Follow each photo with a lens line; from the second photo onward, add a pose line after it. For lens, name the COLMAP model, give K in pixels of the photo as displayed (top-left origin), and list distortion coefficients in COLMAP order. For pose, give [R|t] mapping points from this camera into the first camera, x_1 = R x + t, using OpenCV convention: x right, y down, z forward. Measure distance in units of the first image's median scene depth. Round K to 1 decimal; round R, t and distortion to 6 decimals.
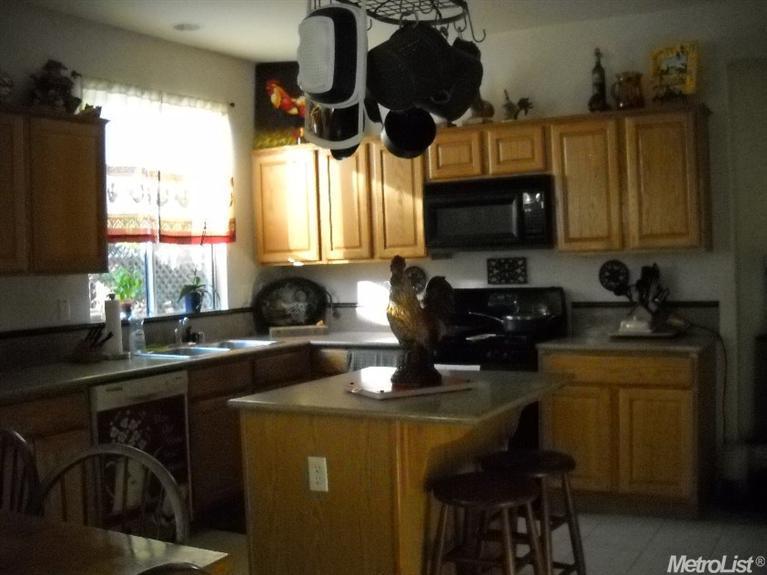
lens RADIAL K [[876.5, 0, 383.5], [0, 876.5, 287.2], [0, 0, 1]] dist [-0.191714, 0.000000]
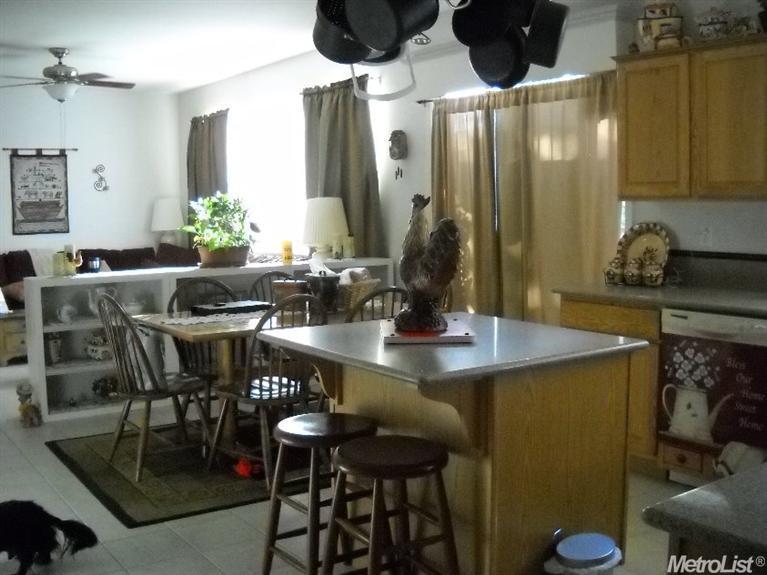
lens RADIAL K [[876.5, 0, 383.7], [0, 876.5, 287.4], [0, 0, 1]] dist [-0.191714, 0.000000]
pose [[-0.442300, 0.127532, -0.887753, 0.722296], [0.003832, 0.990098, 0.140326, -0.057172], [0.896859, 0.058665, -0.438409, 1.105099]]
